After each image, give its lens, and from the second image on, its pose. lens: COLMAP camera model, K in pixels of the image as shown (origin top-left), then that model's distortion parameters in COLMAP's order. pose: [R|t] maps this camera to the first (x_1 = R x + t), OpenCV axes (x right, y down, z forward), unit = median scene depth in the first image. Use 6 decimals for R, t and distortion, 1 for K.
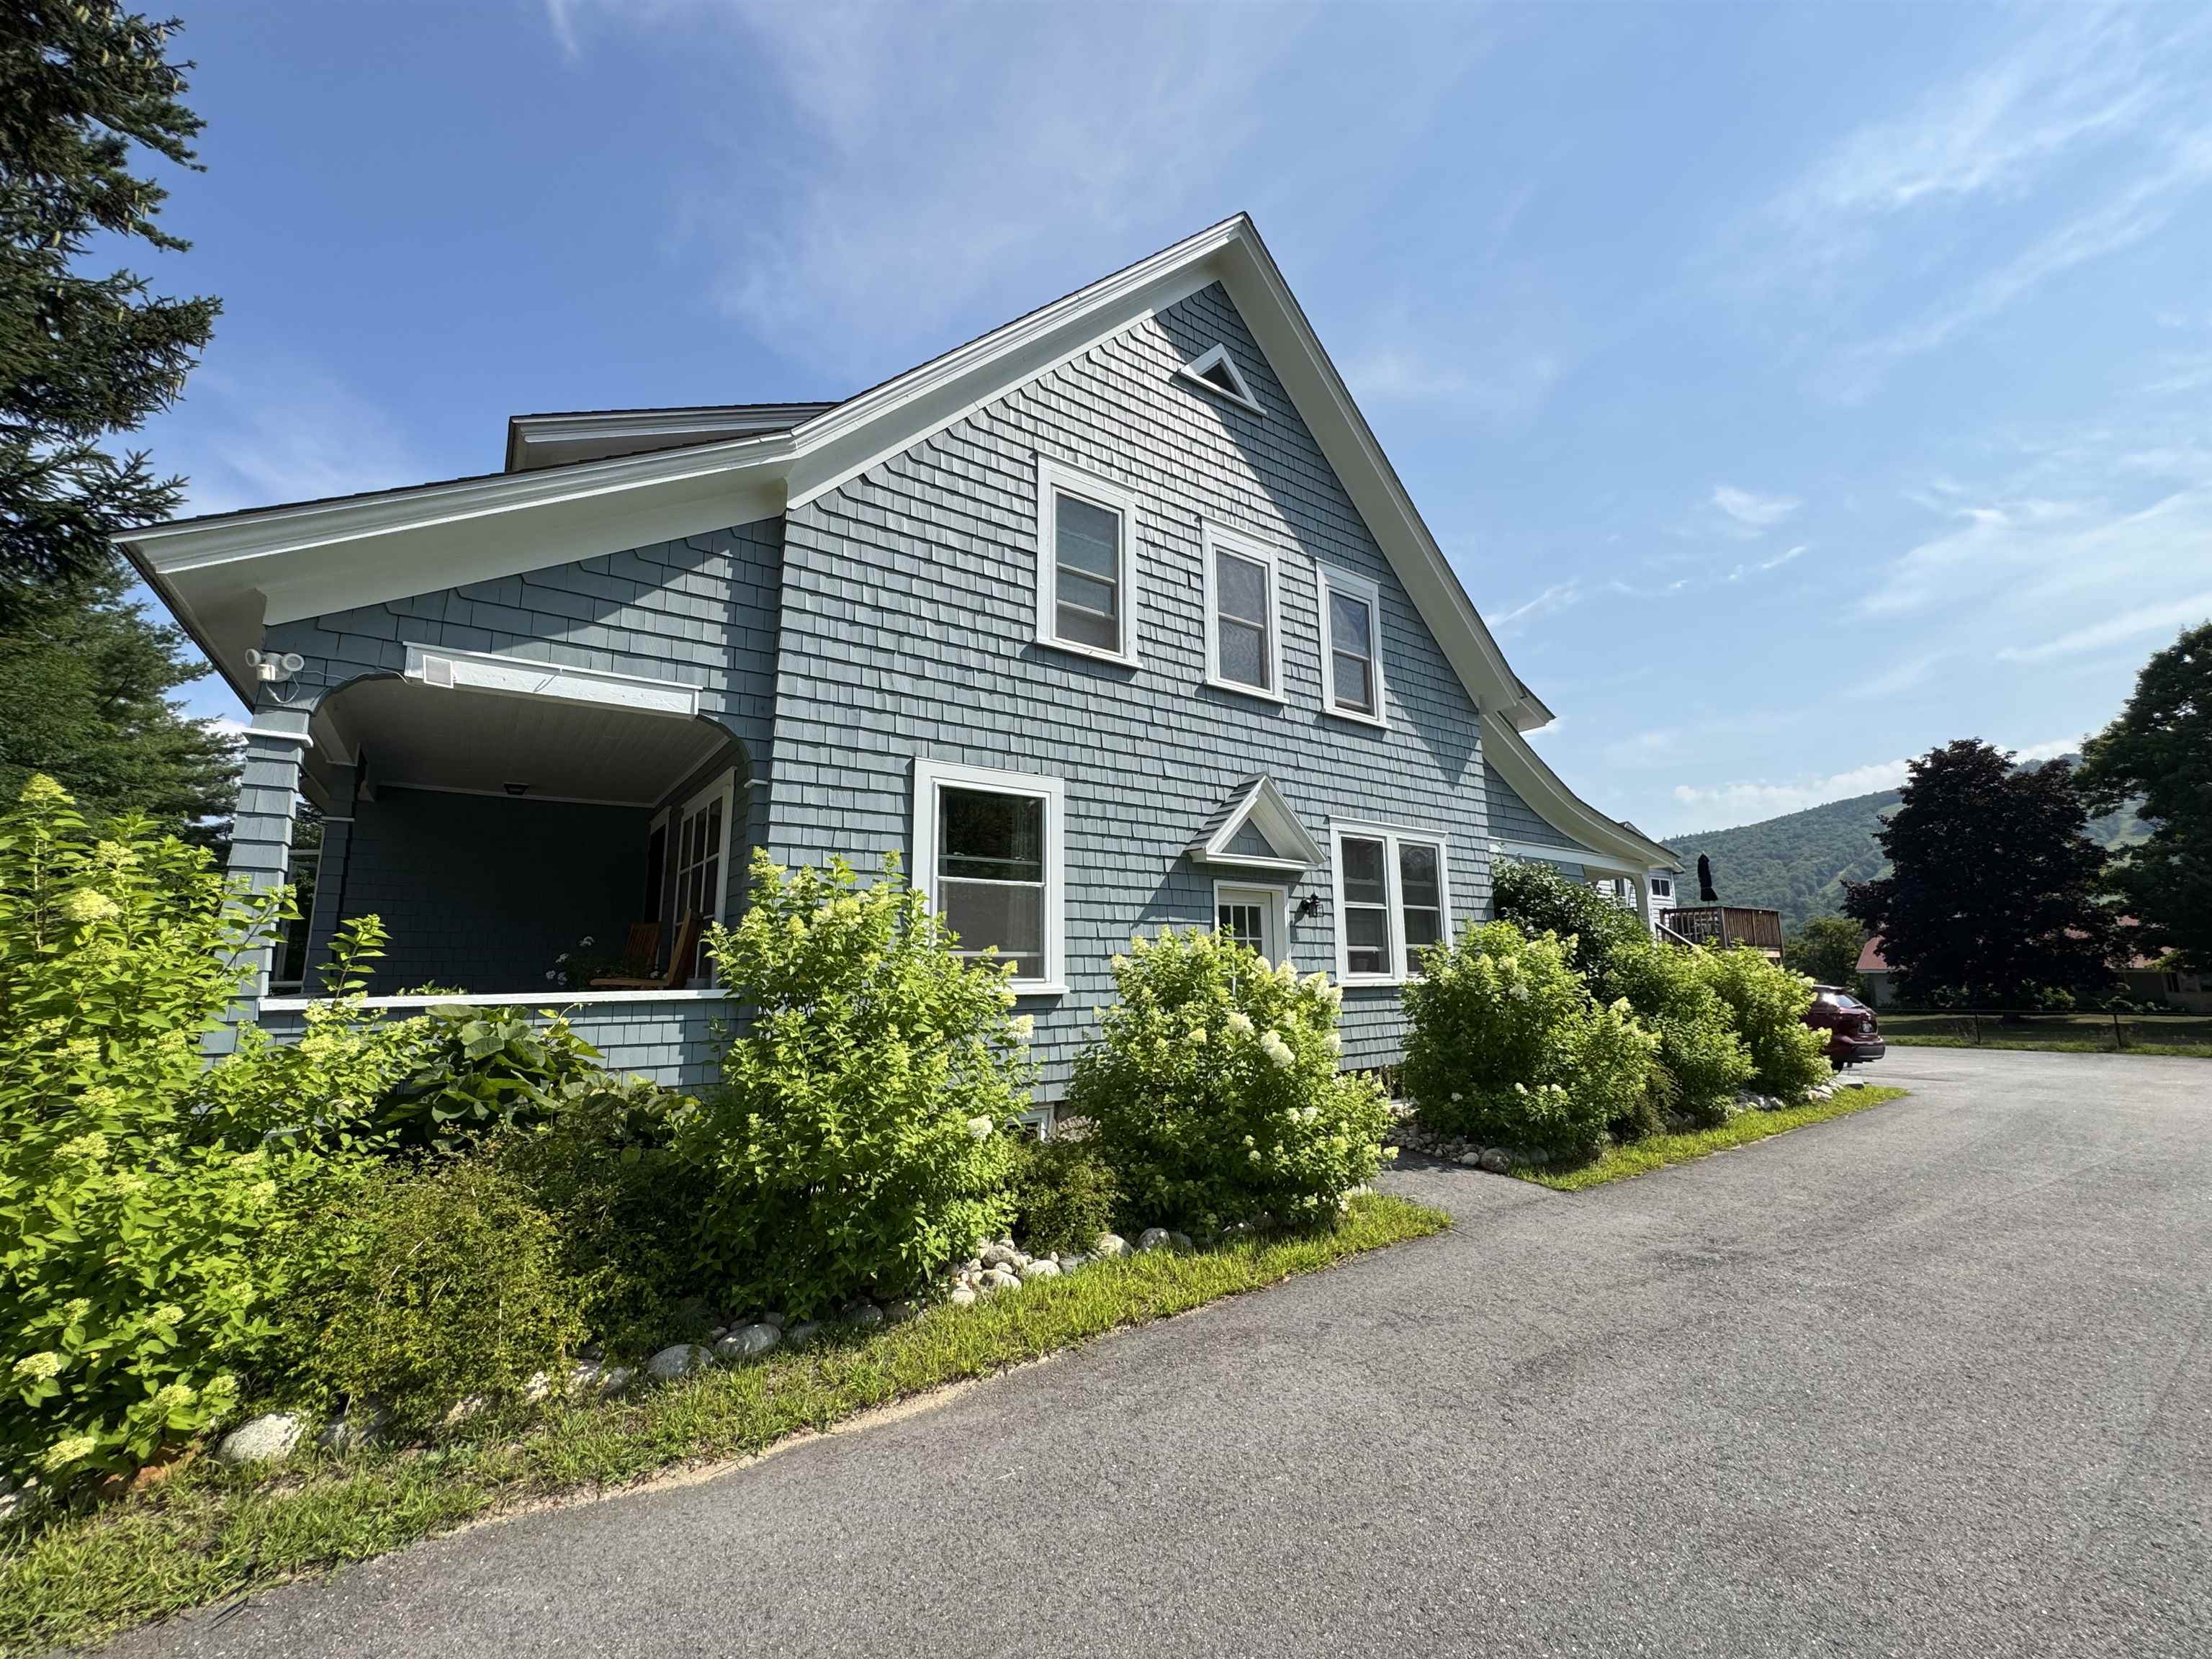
lens RADIAL K [[879.6, 0, 1106.0], [0, 879.6, 829.5], [0, 0, 1]] dist [-0.001335, 0.000025]
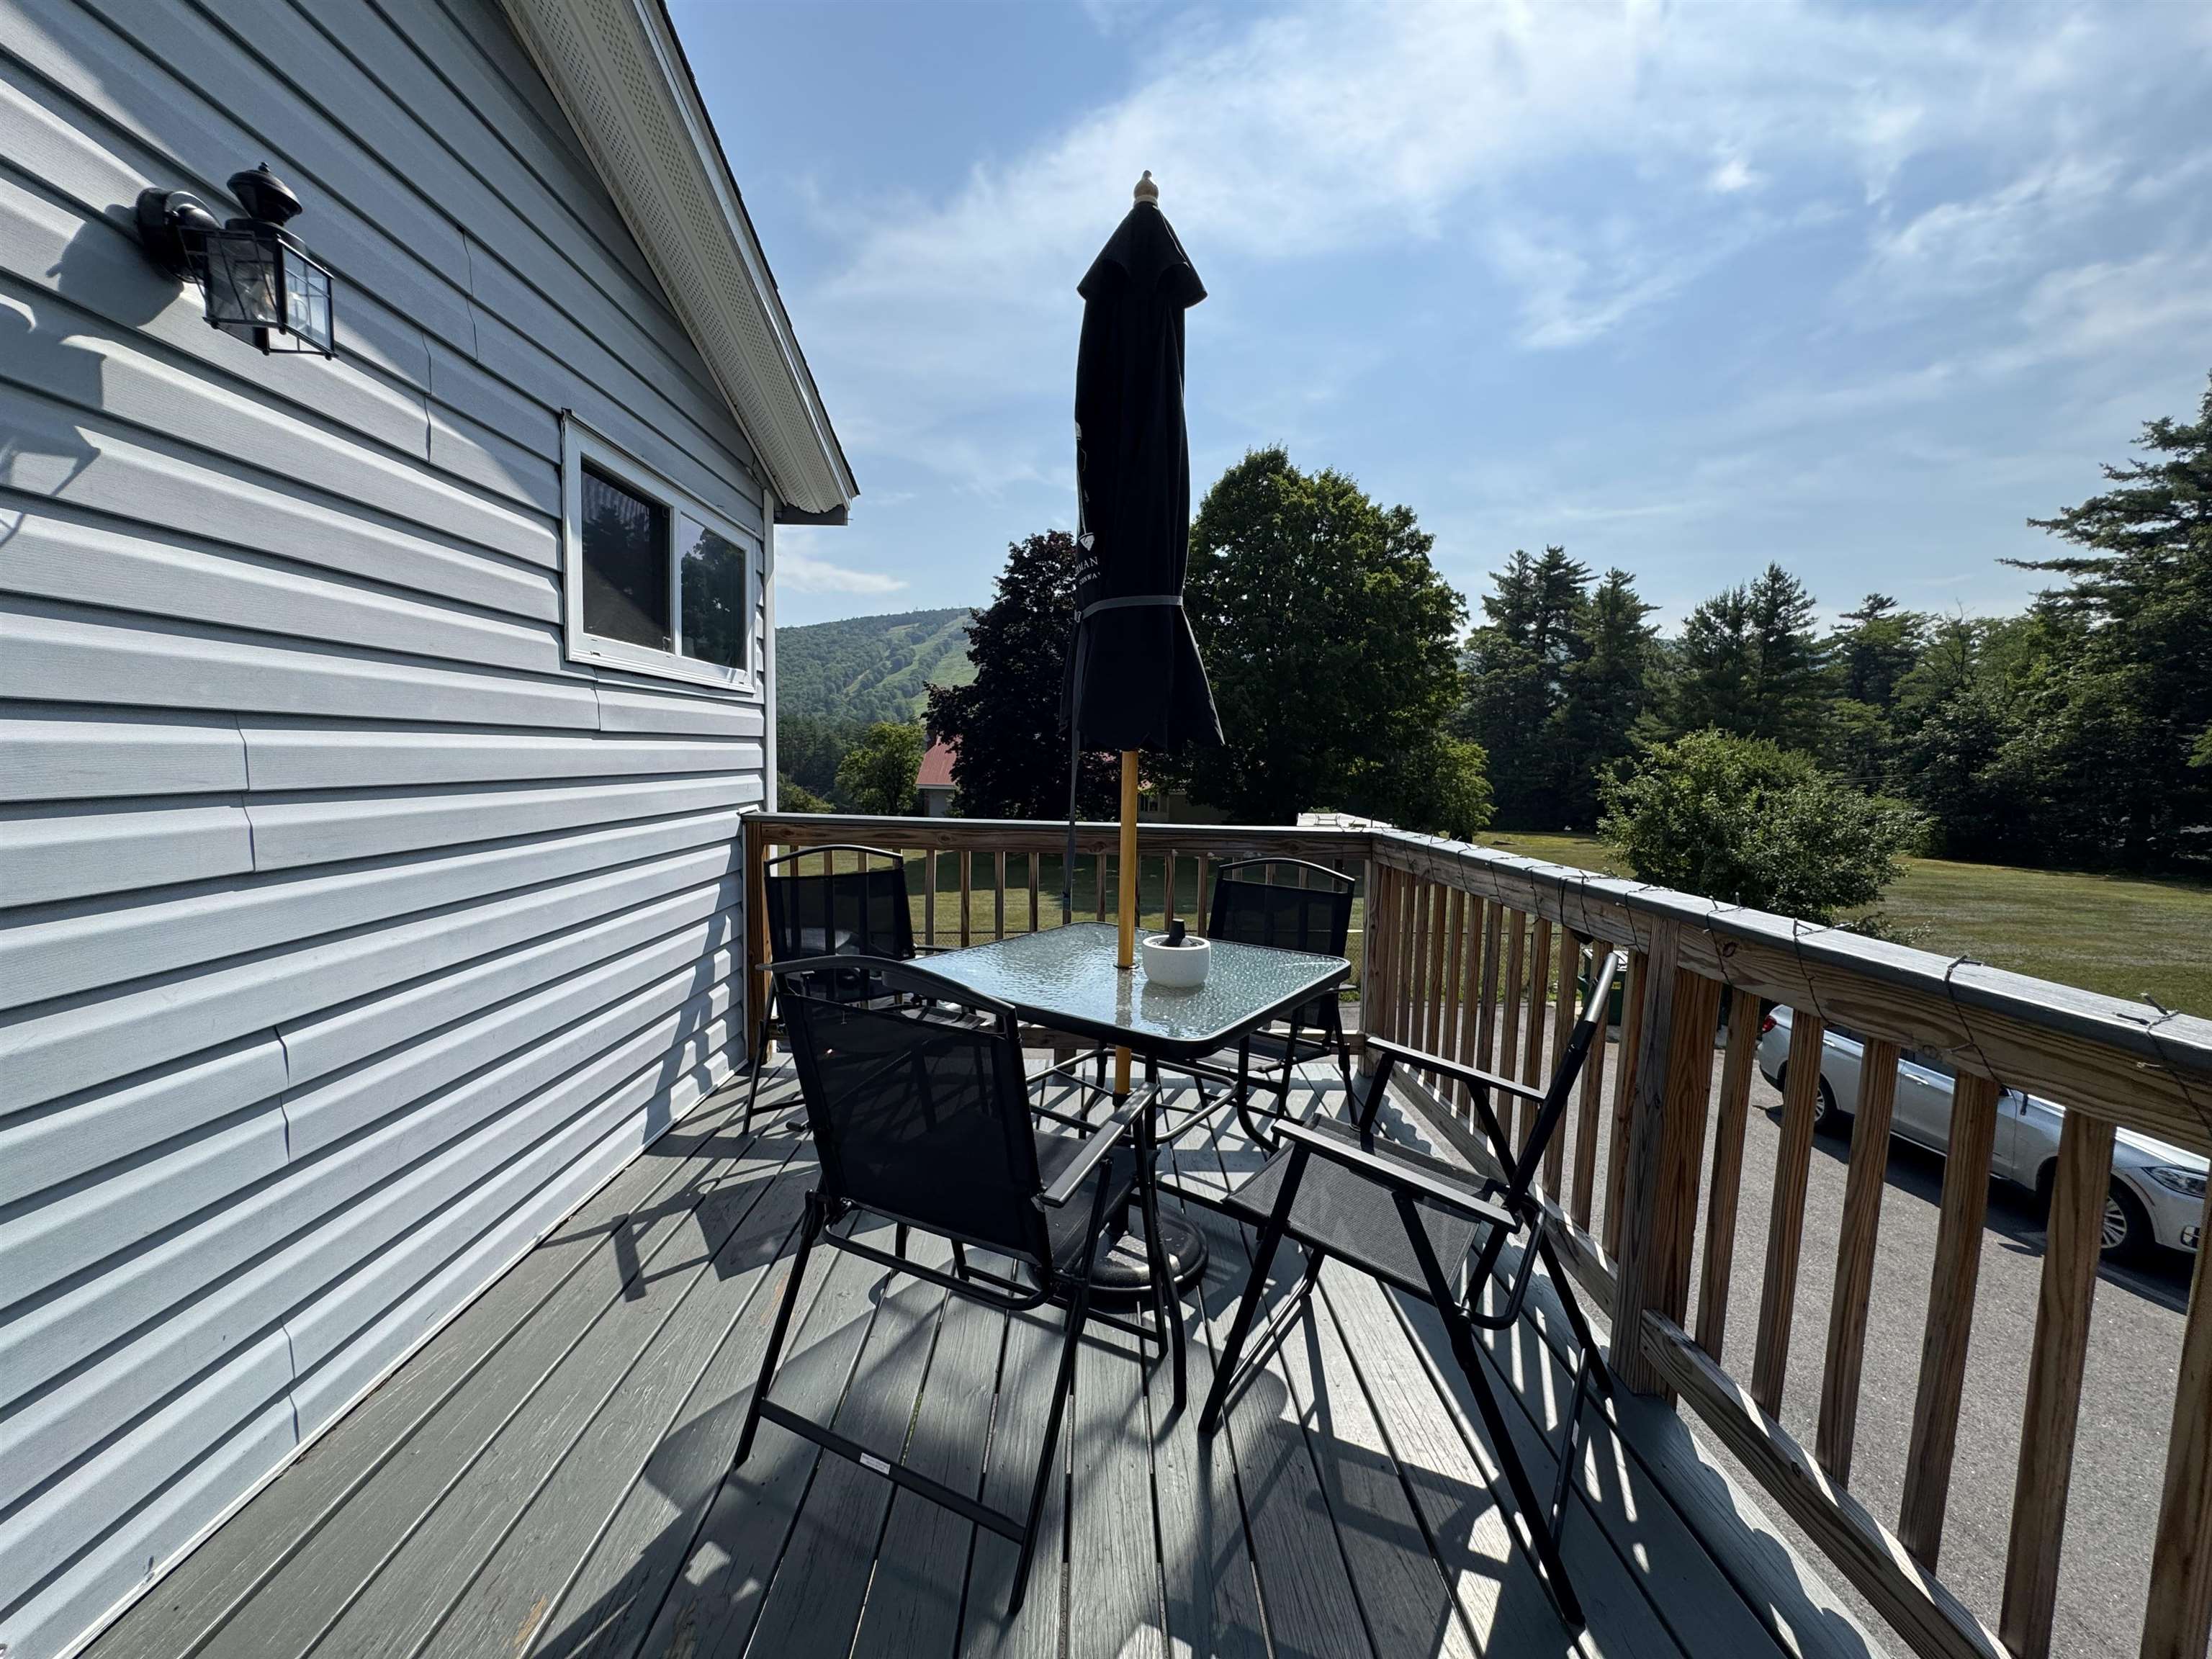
lens RADIAL K [[884.8, 0, 1106.2], [0, 884.8, 832.1], [0, 0, 1]] dist [-0.002515, -0.000083]
pose [[0.562551, -0.051720, 0.825143, 1.743080], [-0.155080, 0.973725, 0.166761, 0.214157], [-0.812088, -0.221774, 0.539750, 2.741923]]
